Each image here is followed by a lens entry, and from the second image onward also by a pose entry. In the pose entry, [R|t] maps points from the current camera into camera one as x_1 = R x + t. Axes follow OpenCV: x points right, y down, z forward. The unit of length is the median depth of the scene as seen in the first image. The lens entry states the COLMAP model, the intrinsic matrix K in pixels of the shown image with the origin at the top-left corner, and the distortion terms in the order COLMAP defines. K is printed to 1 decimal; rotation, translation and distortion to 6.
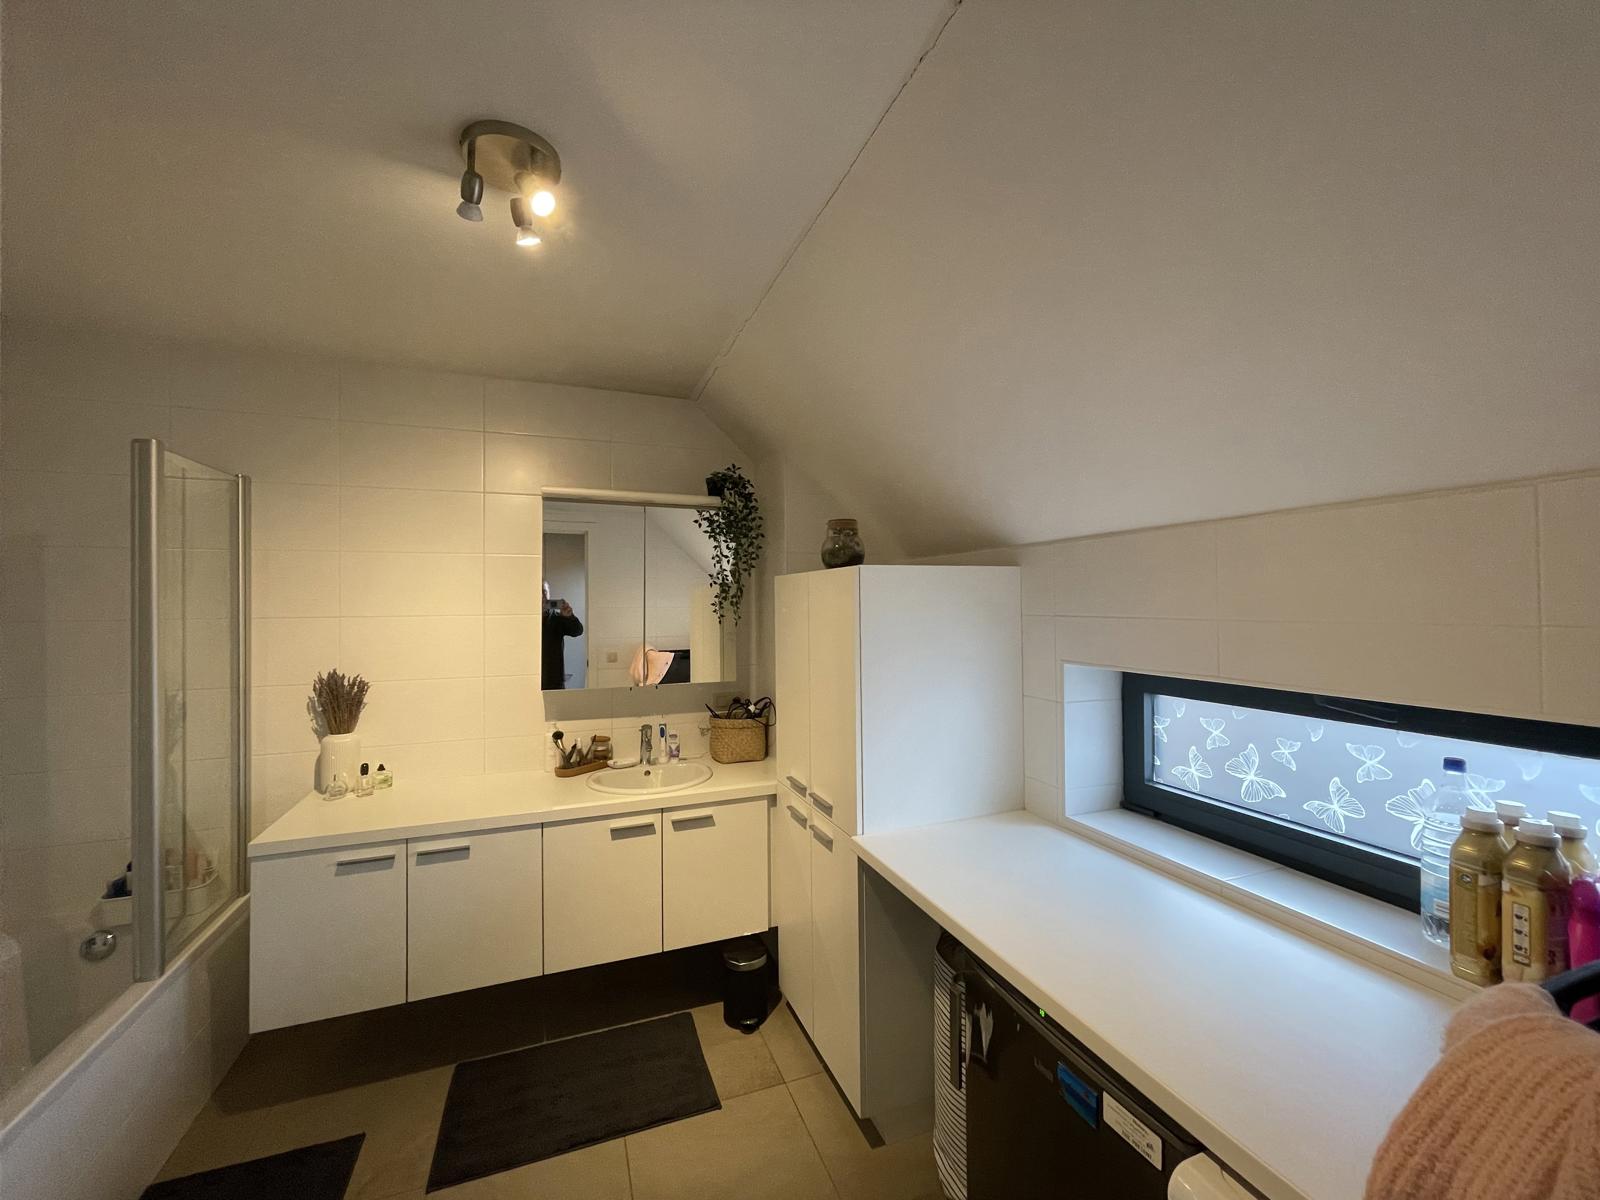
lens RADIAL K [[647.5, 0, 802.0], [0, 647.5, 599.7], [0, 0, 1]] dist [-0.003655, 0.000466]
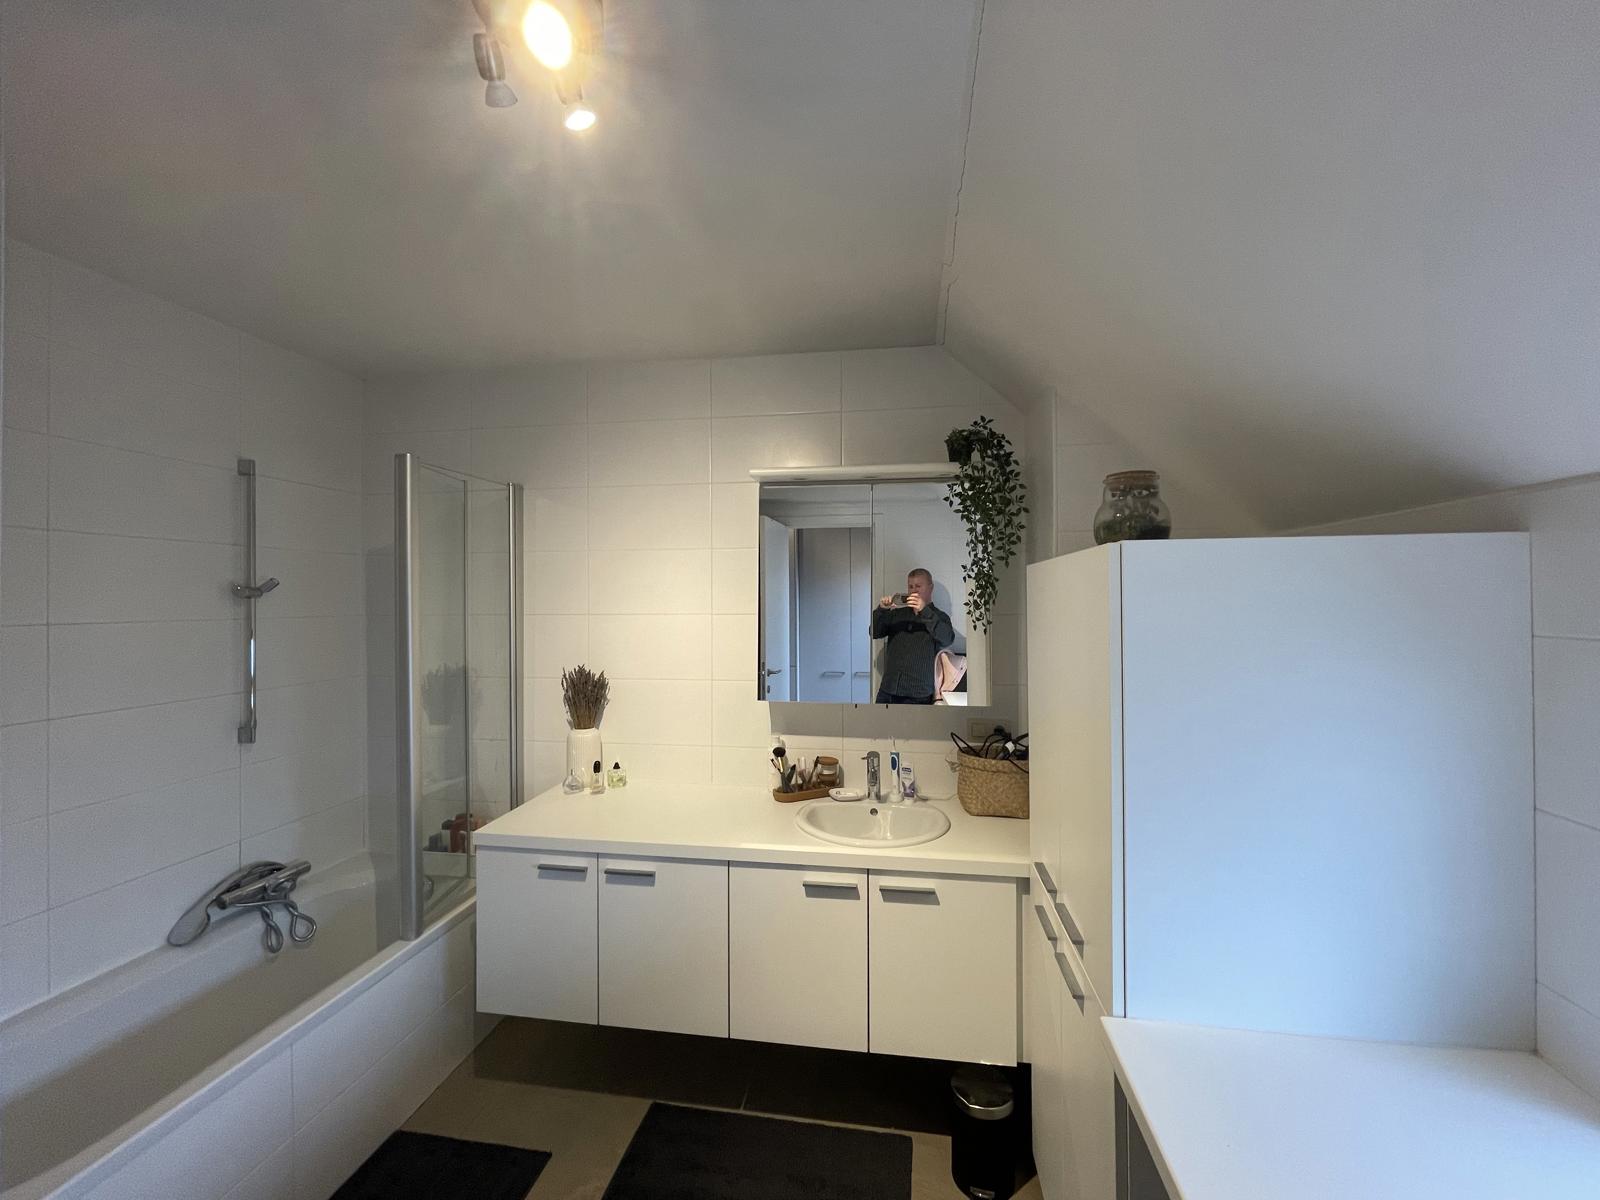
lens RADIAL K [[647.5, 0, 801.3], [0, 647.5, 599.9], [0, 0, 1]] dist [-0.003655, 0.000466]
pose [[0.866012, 0.004757, -0.500001, 0.094137], [-0.000117, 0.999957, 0.009309, -0.005972], [0.500023, -0.008003, 0.865975, 0.273851]]
